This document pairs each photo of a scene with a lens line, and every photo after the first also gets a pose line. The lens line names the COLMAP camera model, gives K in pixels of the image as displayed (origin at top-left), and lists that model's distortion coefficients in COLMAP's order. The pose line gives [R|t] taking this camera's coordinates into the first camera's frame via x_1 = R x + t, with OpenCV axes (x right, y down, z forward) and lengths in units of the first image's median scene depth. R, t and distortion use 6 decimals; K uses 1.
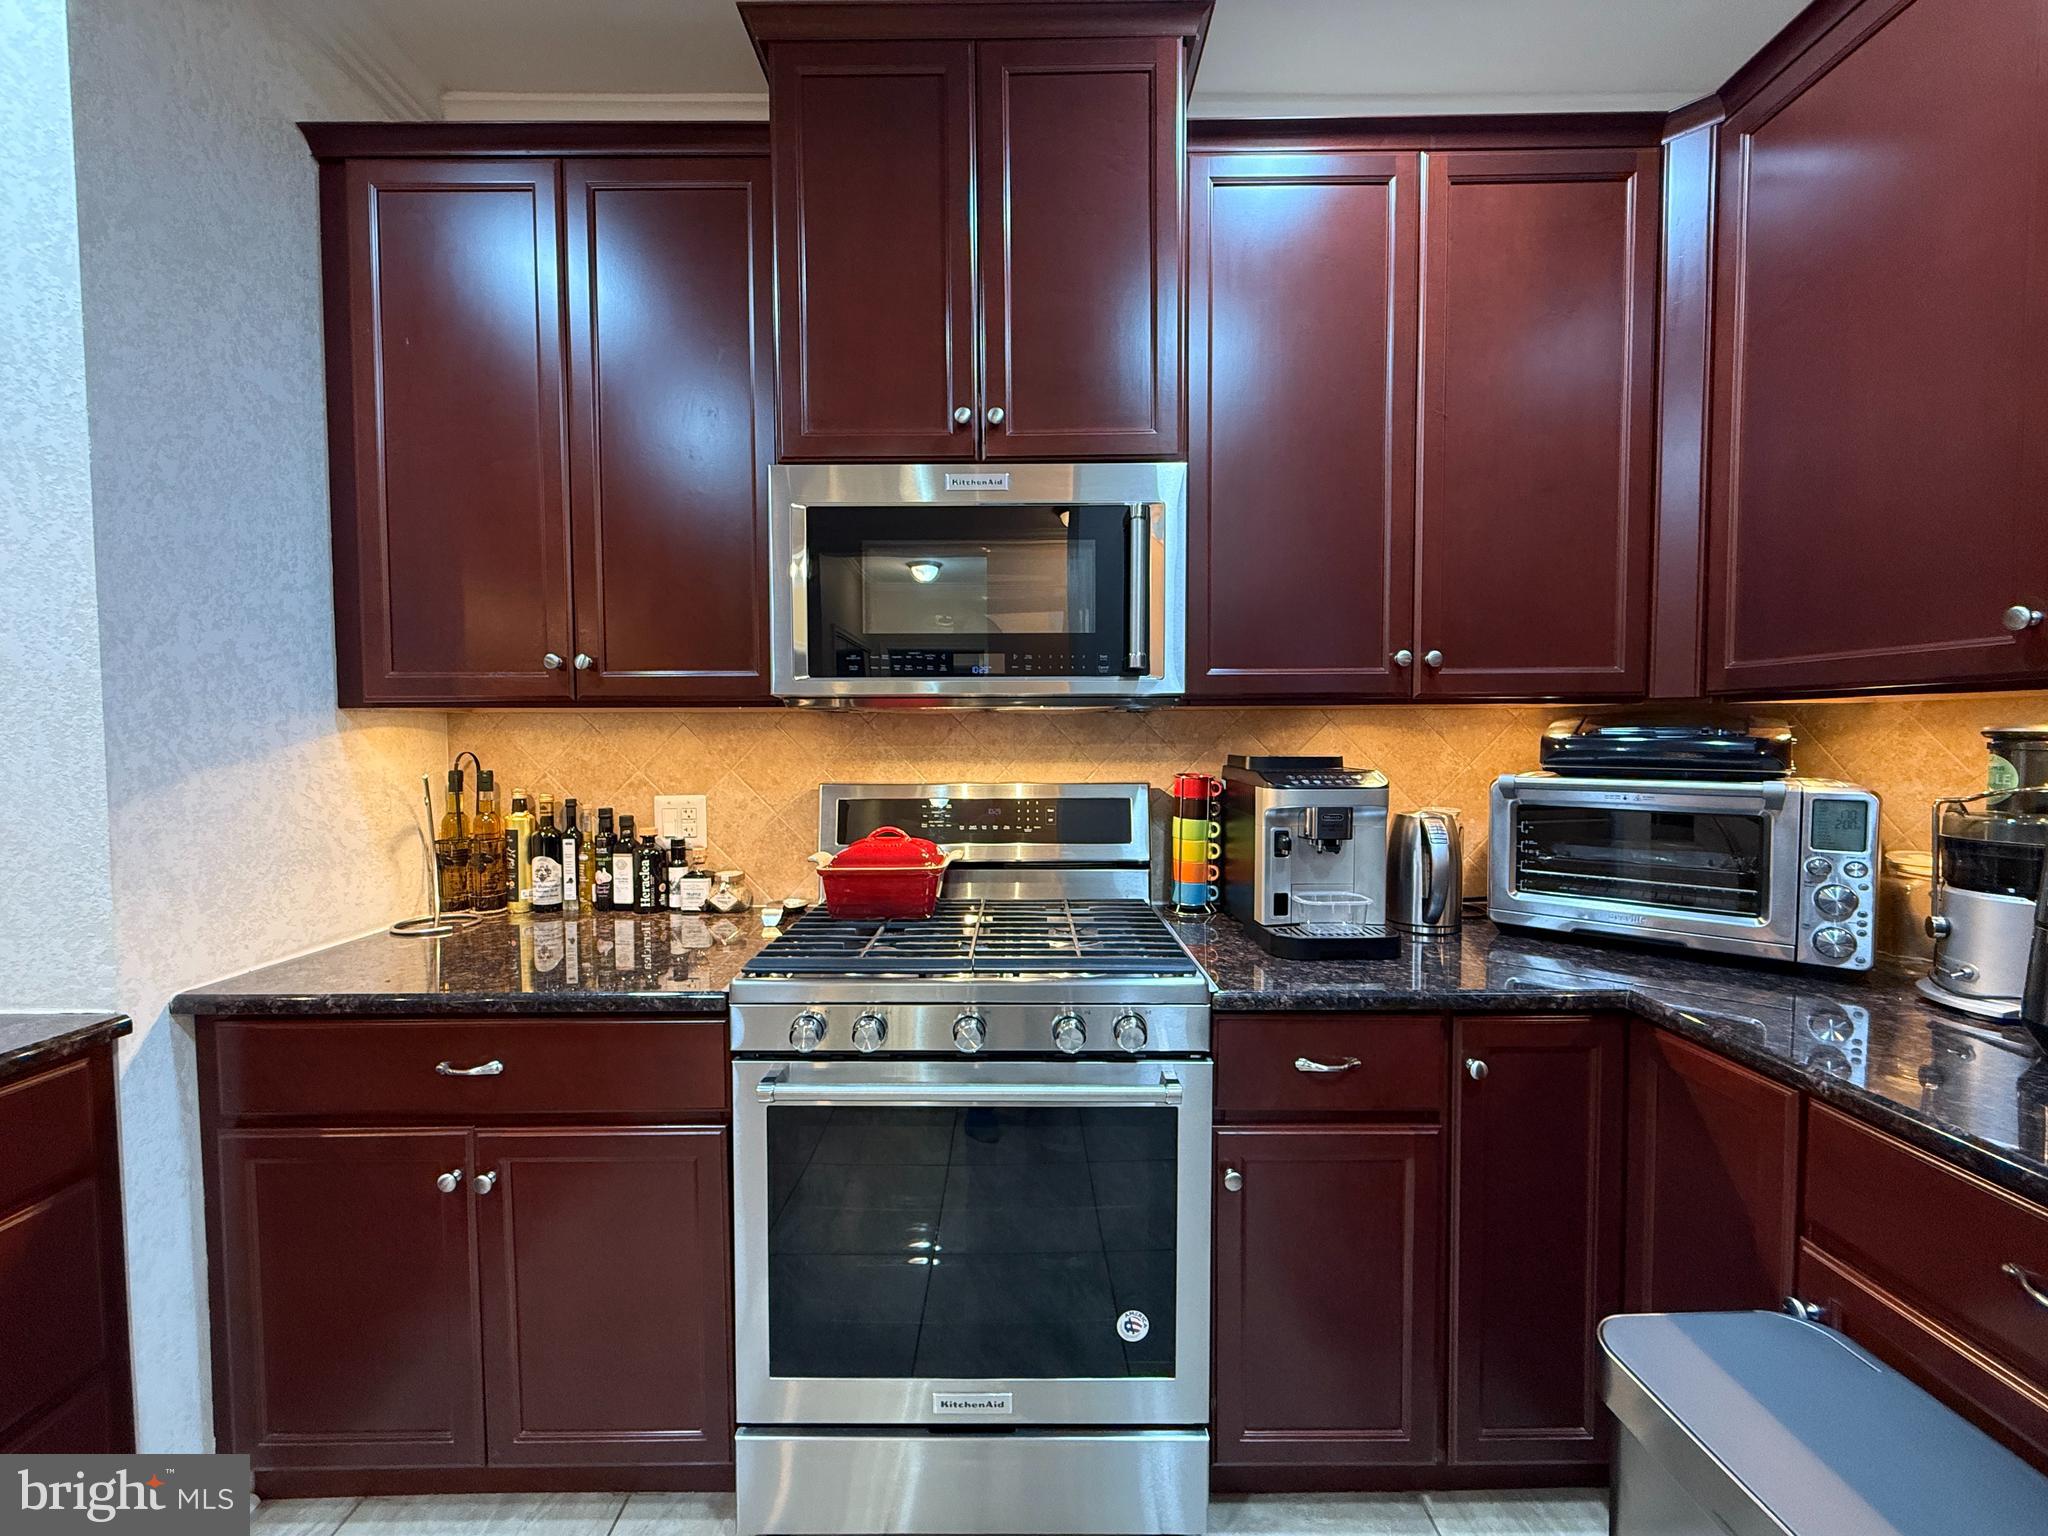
lens RADIAL K [[812.7, 0, 1018.3], [0, 812.7, 765.6], [0, 0, 1]] dist [0.000429, 0.000123]
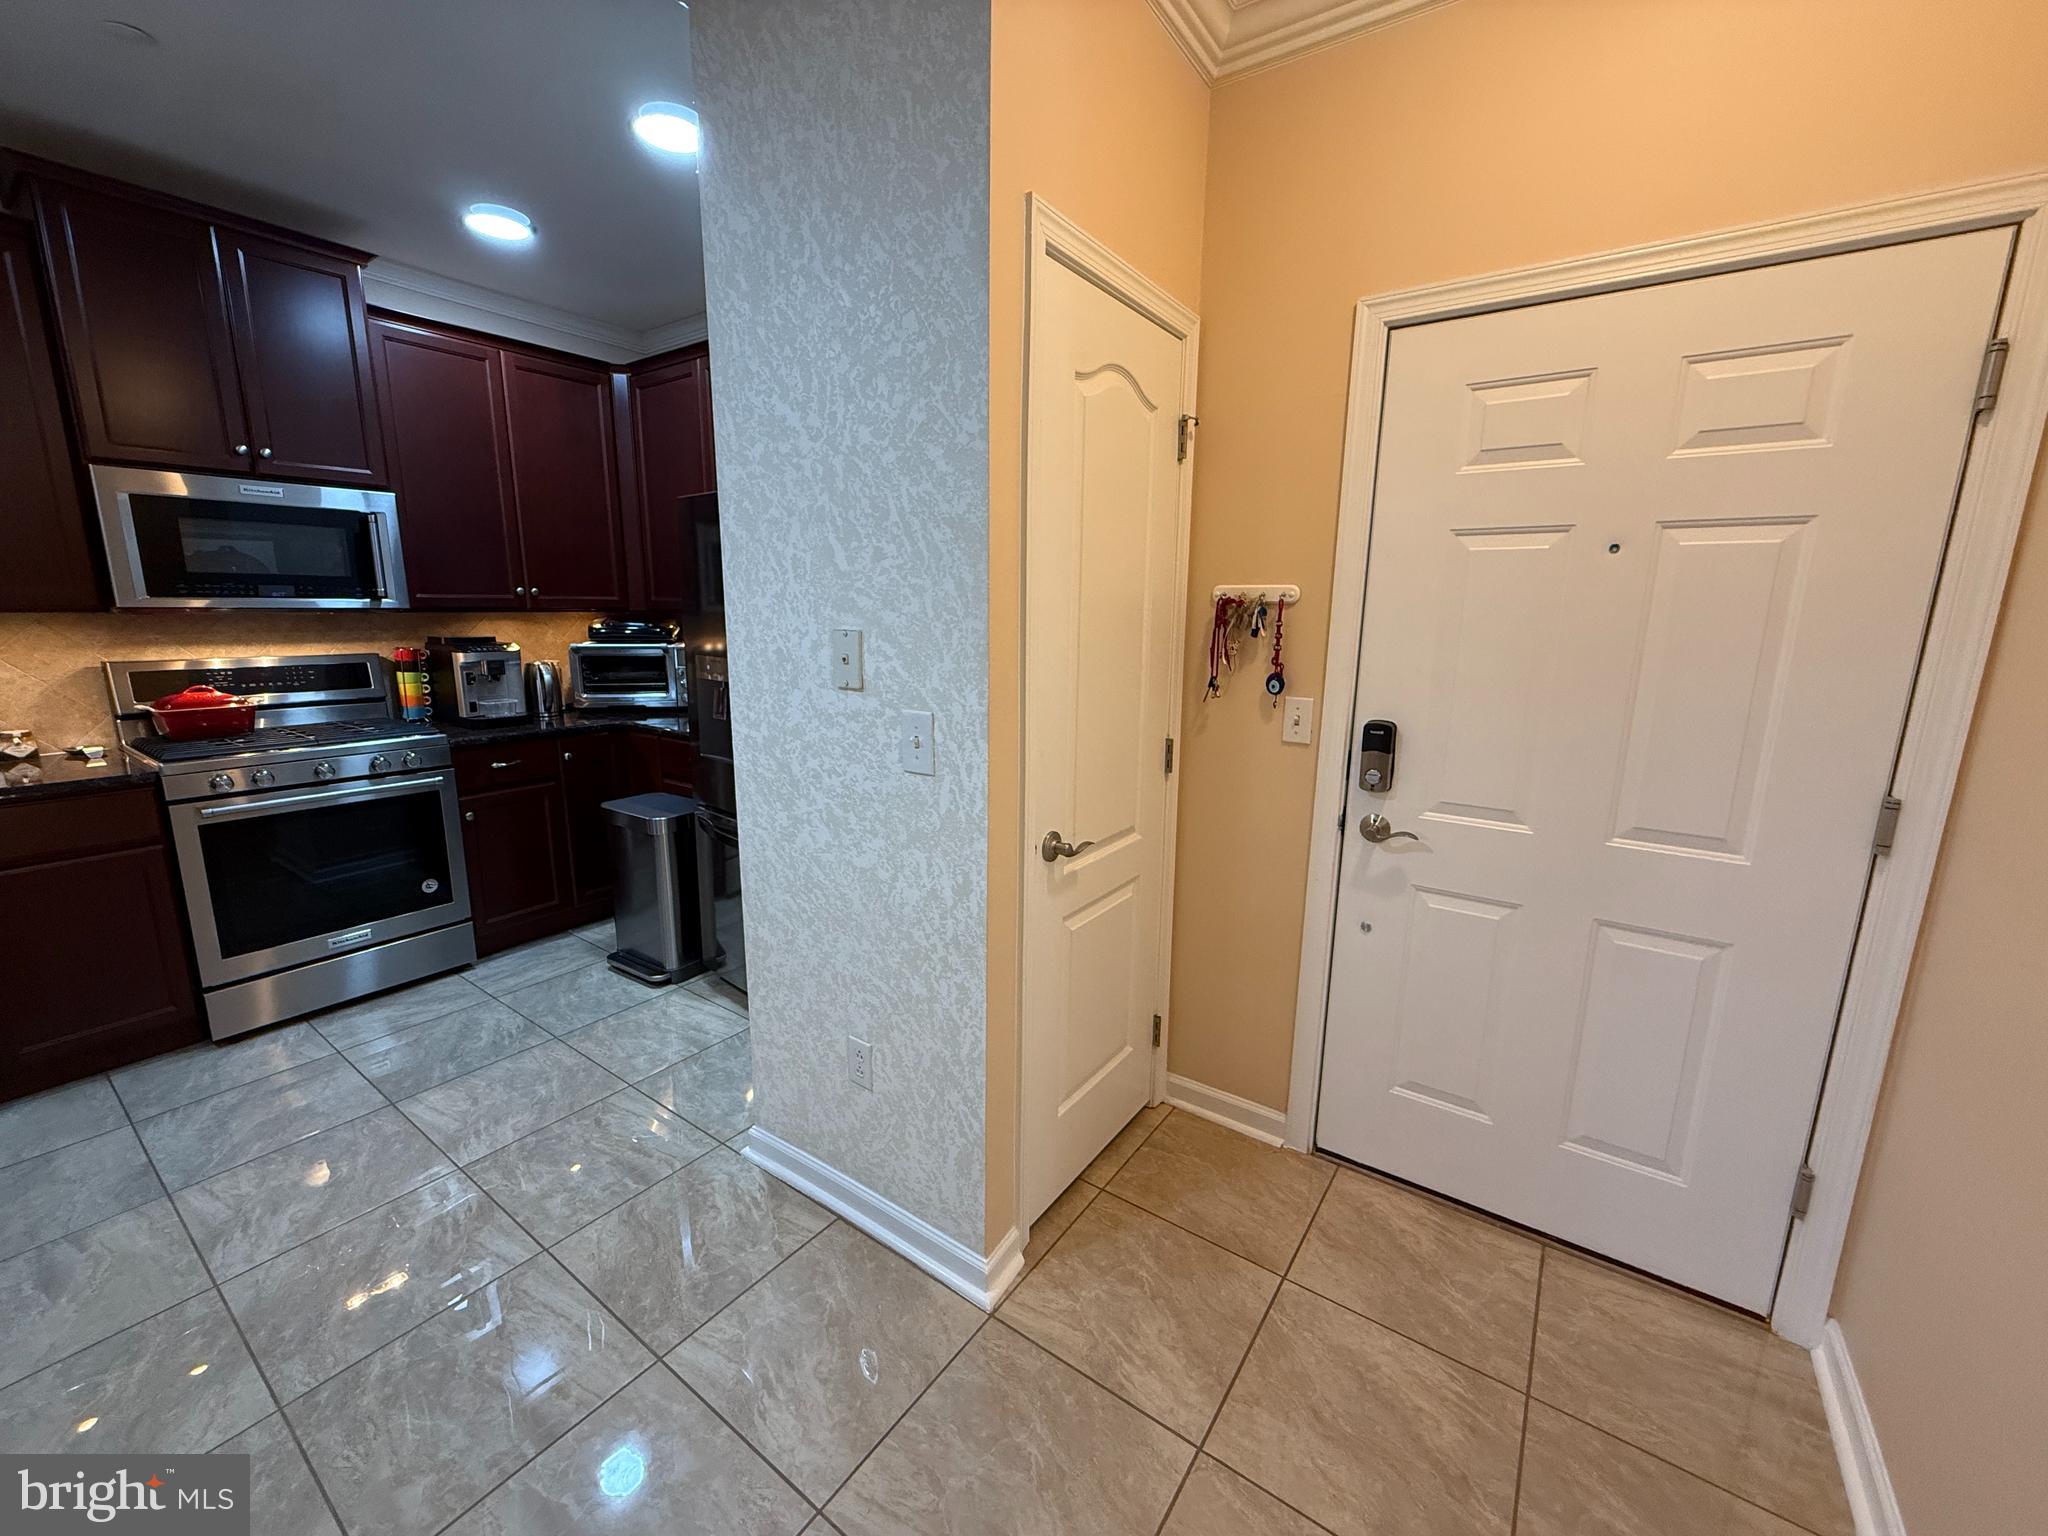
lens RADIAL K [[812.7, 0, 1018.3], [0, 812.7, 765.6], [0, 0, 1]] dist [0.000429, 0.000123]
pose [[0.574800, -0.147615, 0.804869, -0.515704], [0.019658, 0.985802, 0.166759, -0.006483], [-0.818058, -0.080032, 0.569541, -1.214316]]
